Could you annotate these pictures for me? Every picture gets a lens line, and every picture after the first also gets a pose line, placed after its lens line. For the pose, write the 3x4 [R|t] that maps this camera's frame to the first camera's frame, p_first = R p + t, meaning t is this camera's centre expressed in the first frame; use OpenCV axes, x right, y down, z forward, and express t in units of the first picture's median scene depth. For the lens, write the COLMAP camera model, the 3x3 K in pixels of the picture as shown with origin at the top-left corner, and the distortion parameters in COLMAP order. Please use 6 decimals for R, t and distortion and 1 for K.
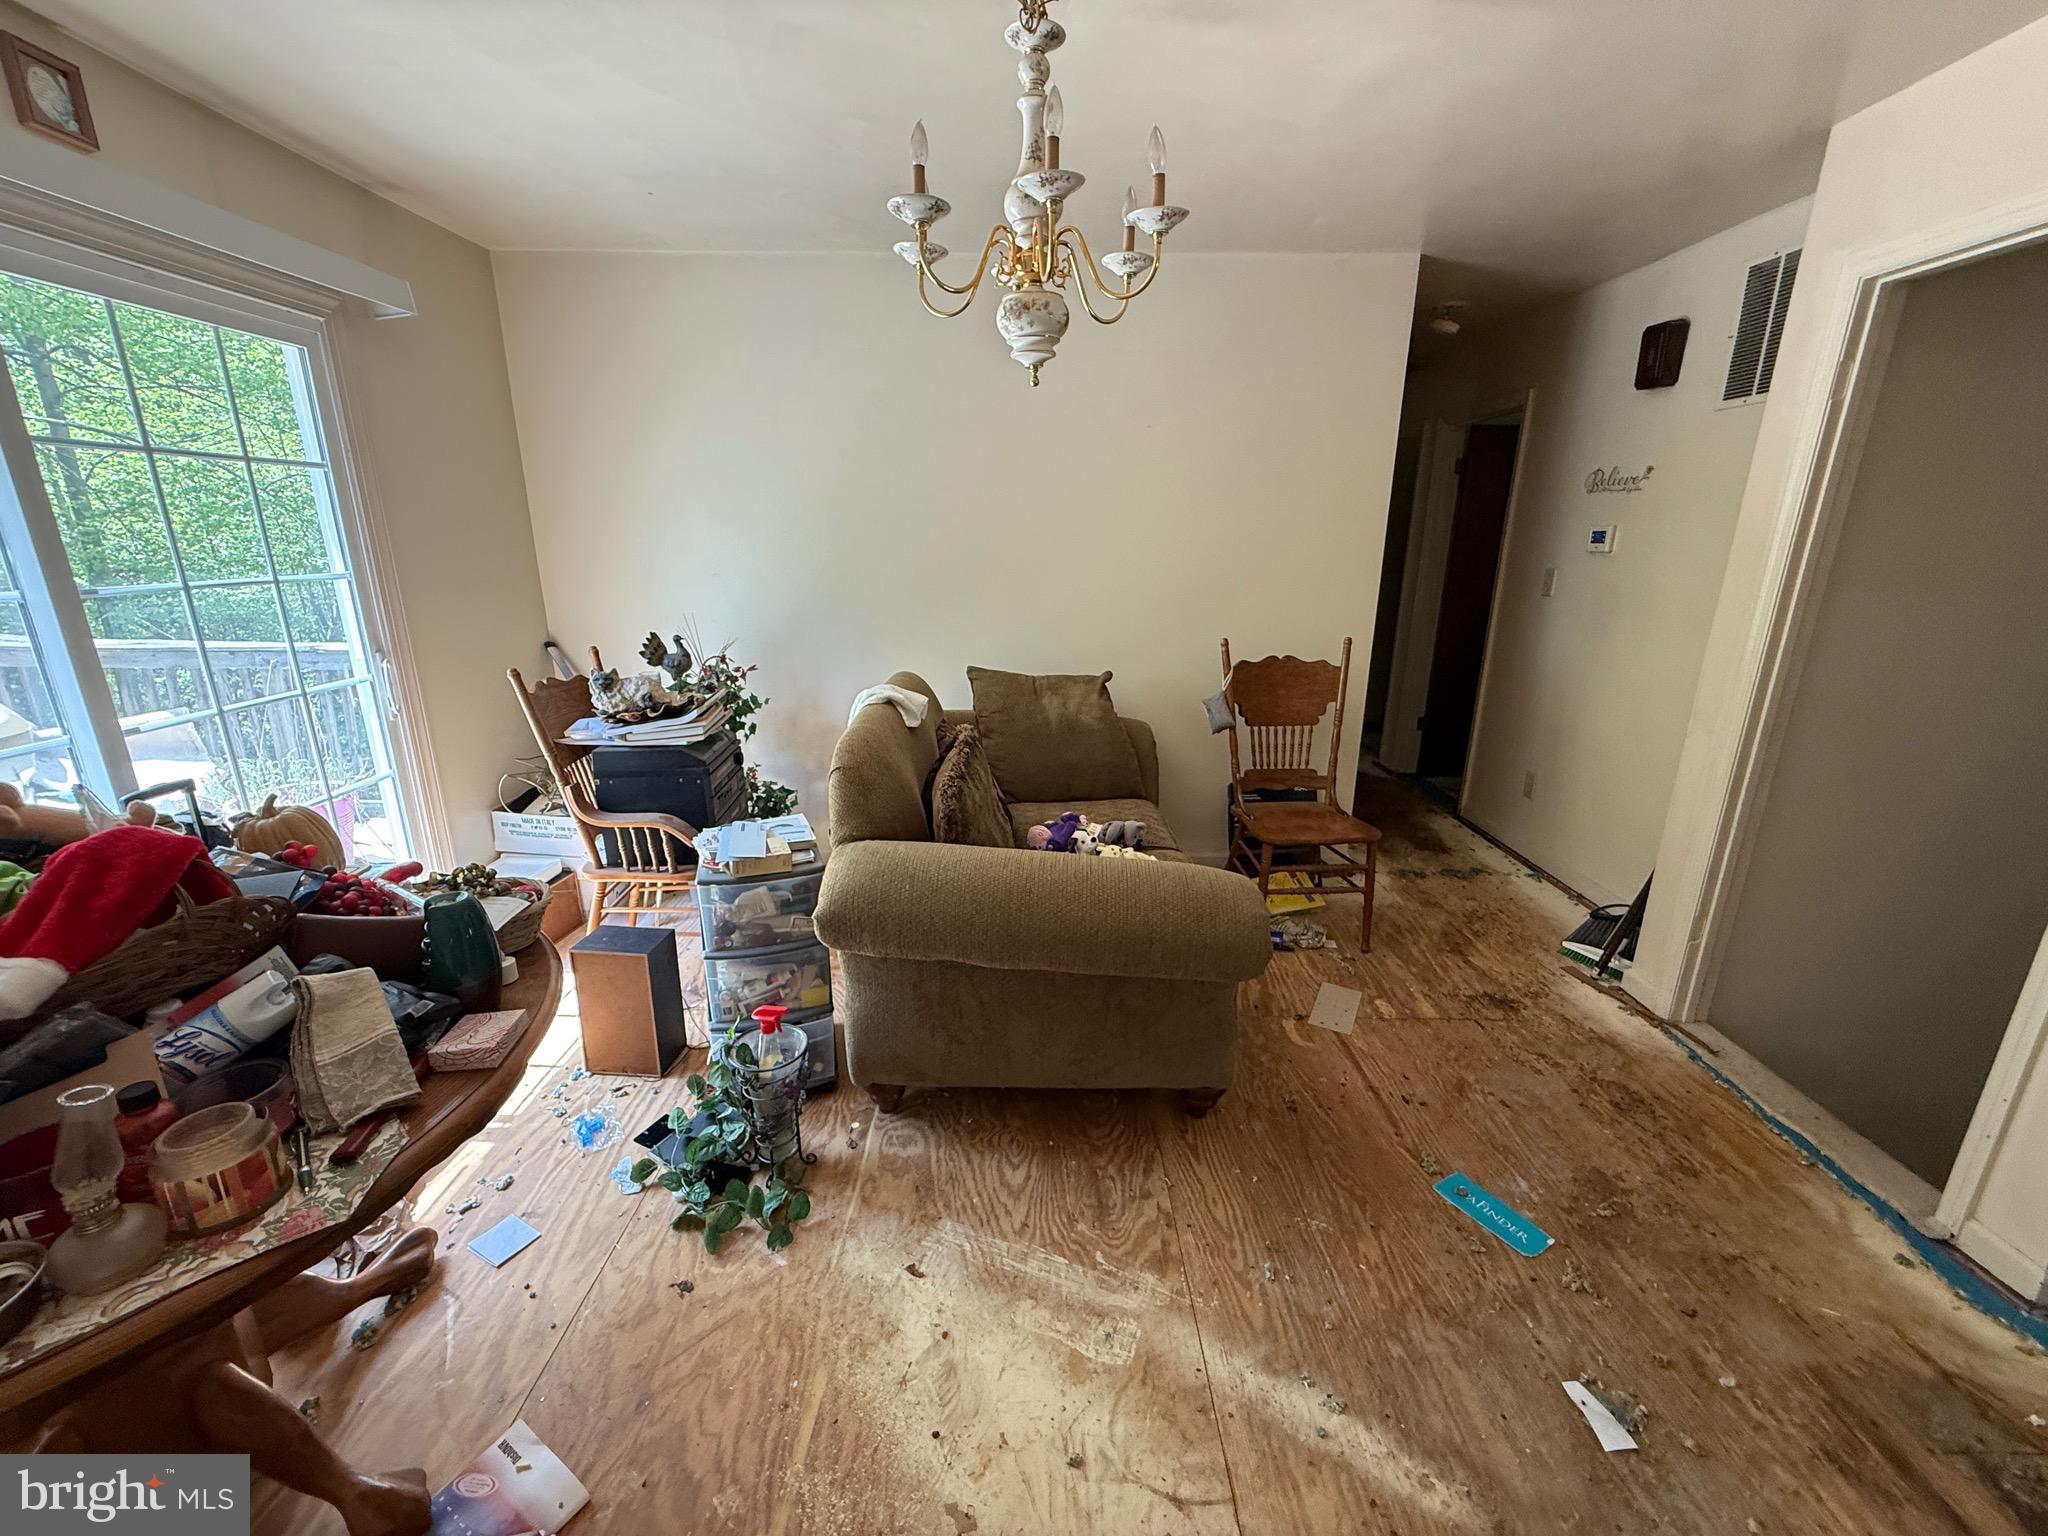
lens RADIAL K [[821.1, 0, 1026.7], [0, 821.1, 768.6], [0, 0, 1]] dist [0.001626, 0.000031]
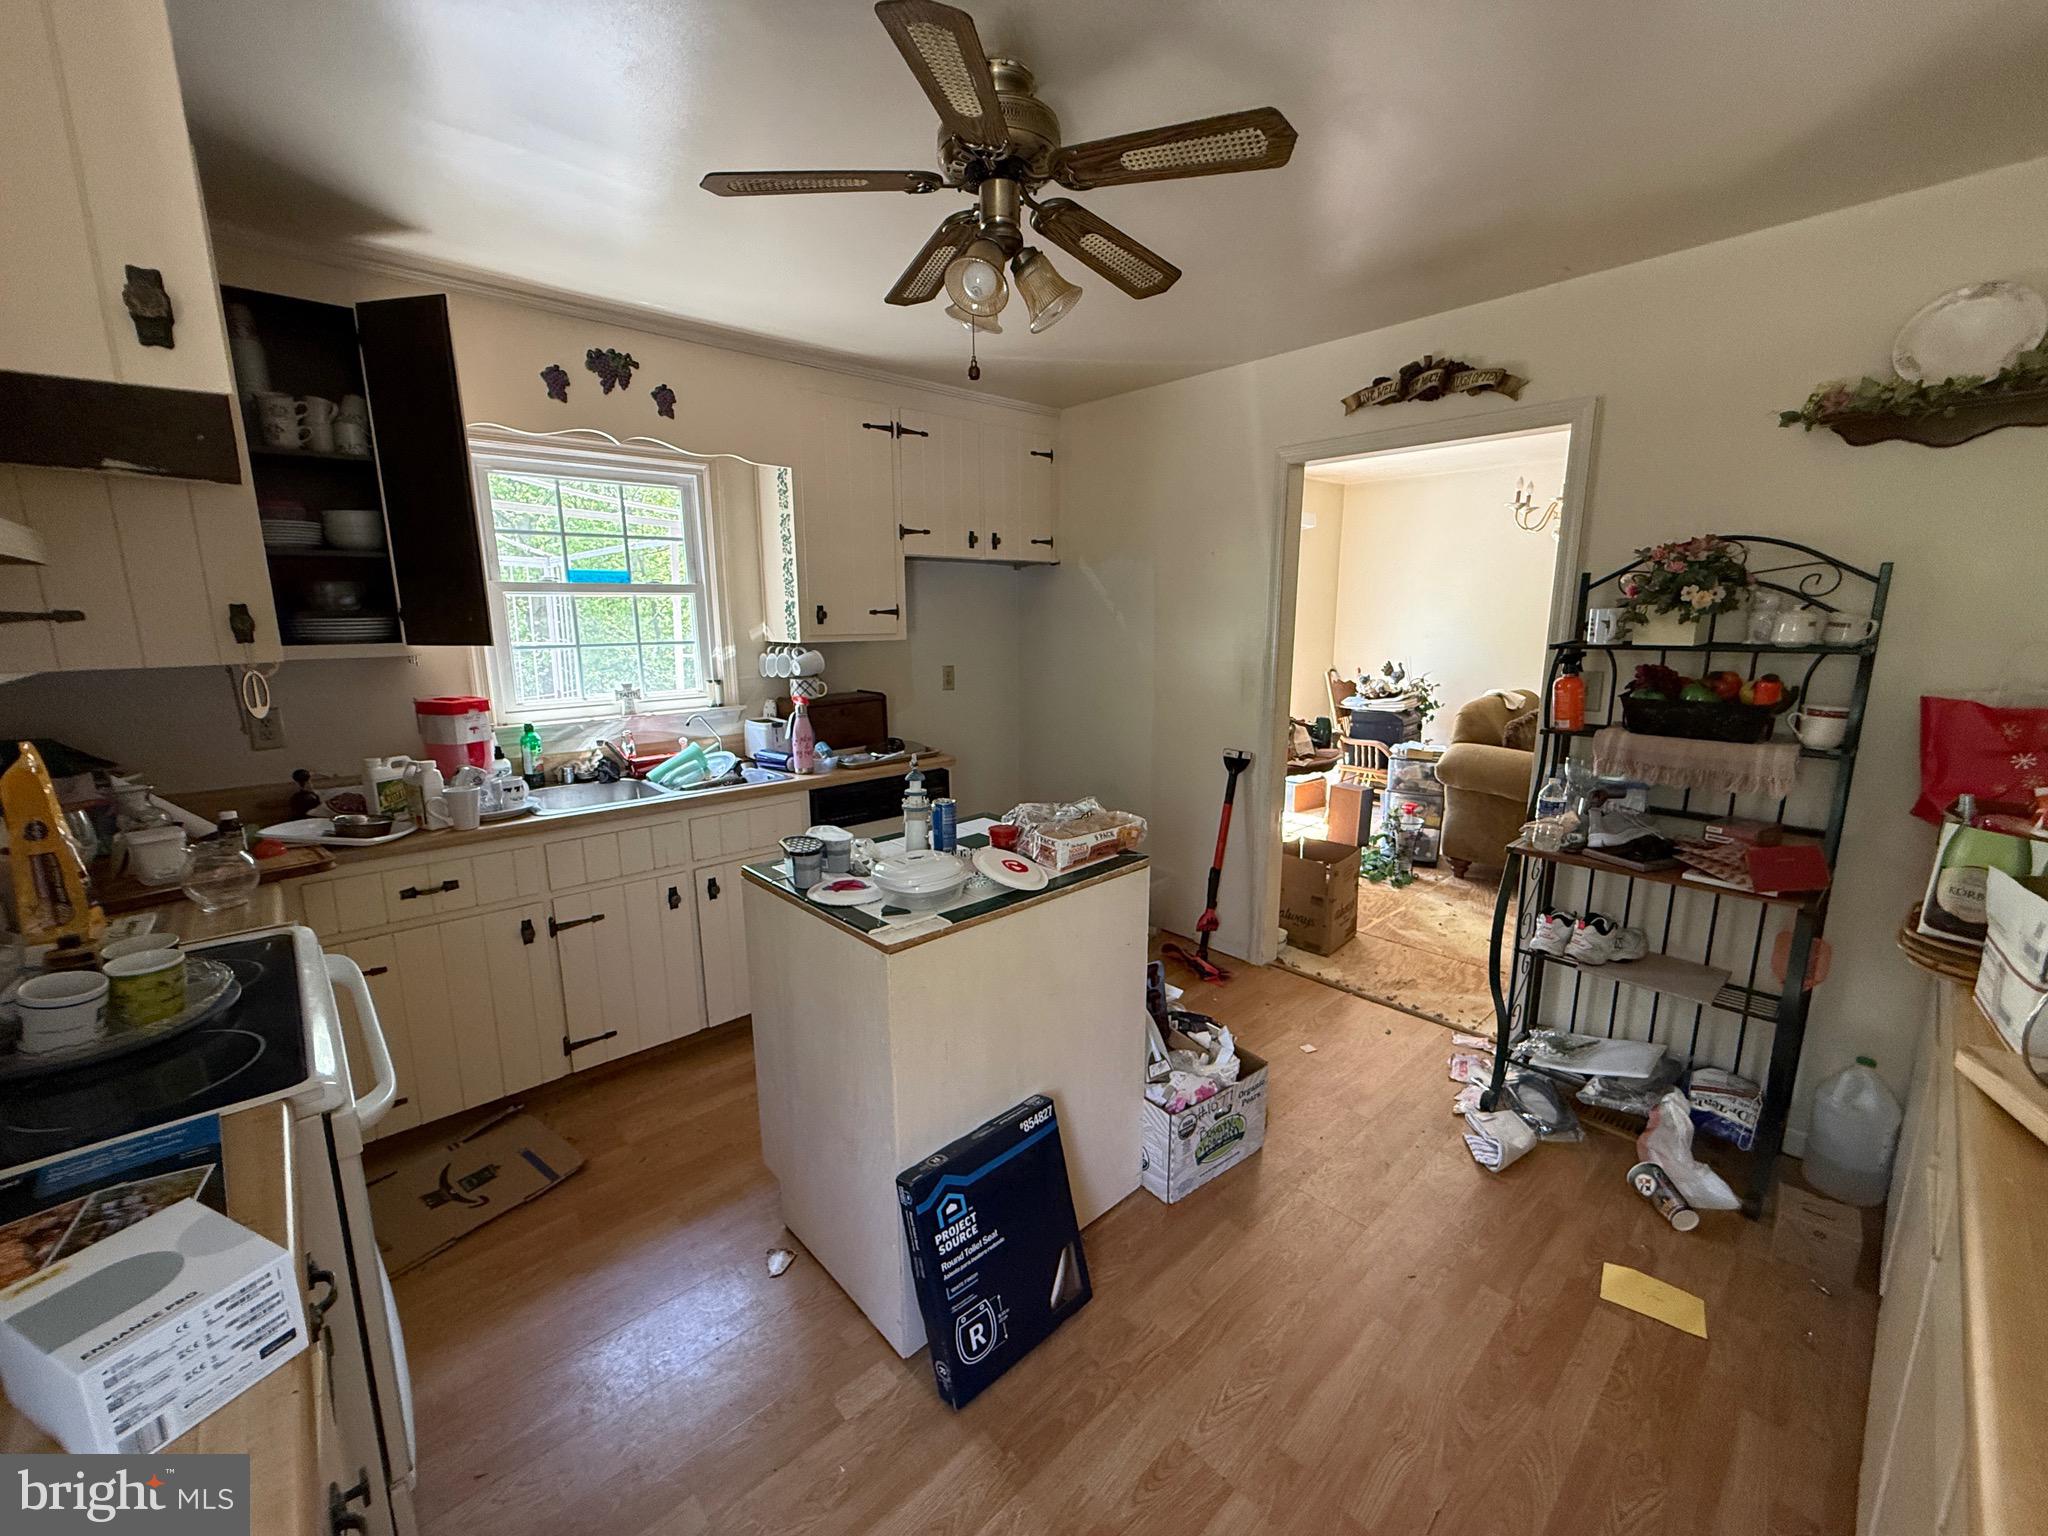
lens RADIAL K [[821.1, 0, 1027.7], [0, 821.1, 772.9], [0, 0, 1]] dist [0.001626, 0.000031]
pose [[0.681412, 0.131691, -0.719955, 0.496240], [-0.193068, 0.981180, -0.003259, 0.320550], [0.705976, 0.141221, 0.694014, -1.141273]]
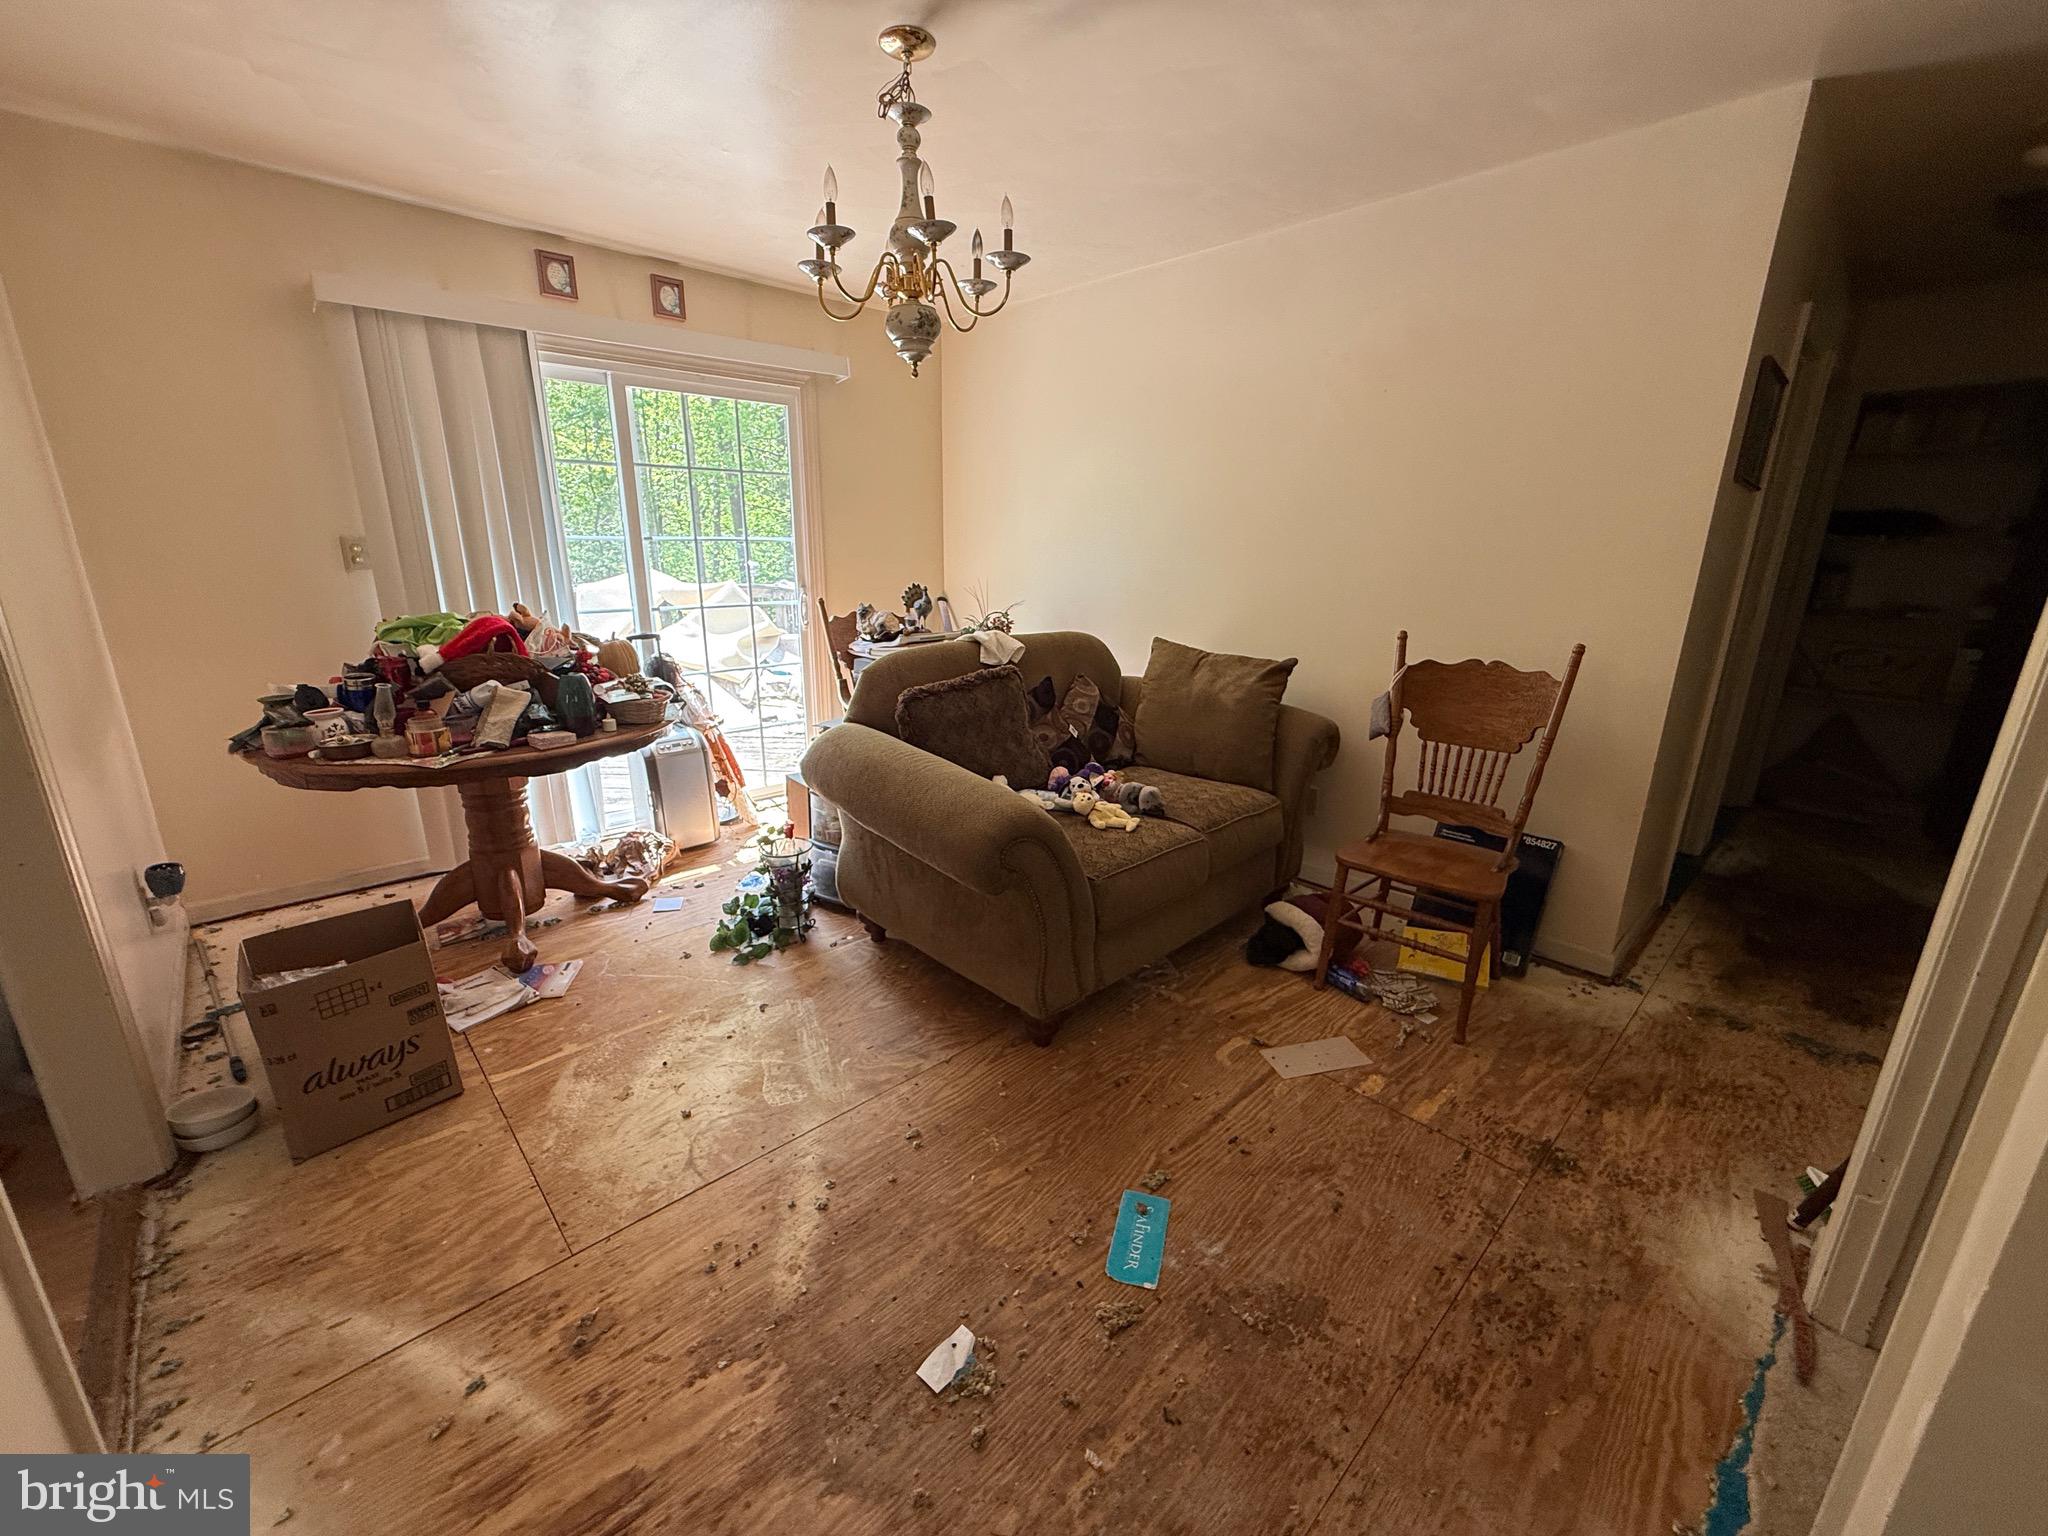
lens RADIAL K [[821.1, 0, 1019.9], [0, 821.1, 771.2], [0, 0, 1]] dist [0.001626, 0.000031]
pose [[0.690786, 0.200627, -0.694668, 0.735976], [-0.210138, 0.974971, 0.072617, 0.005869], [0.691850, 0.095814, 0.715656, 0.162239]]
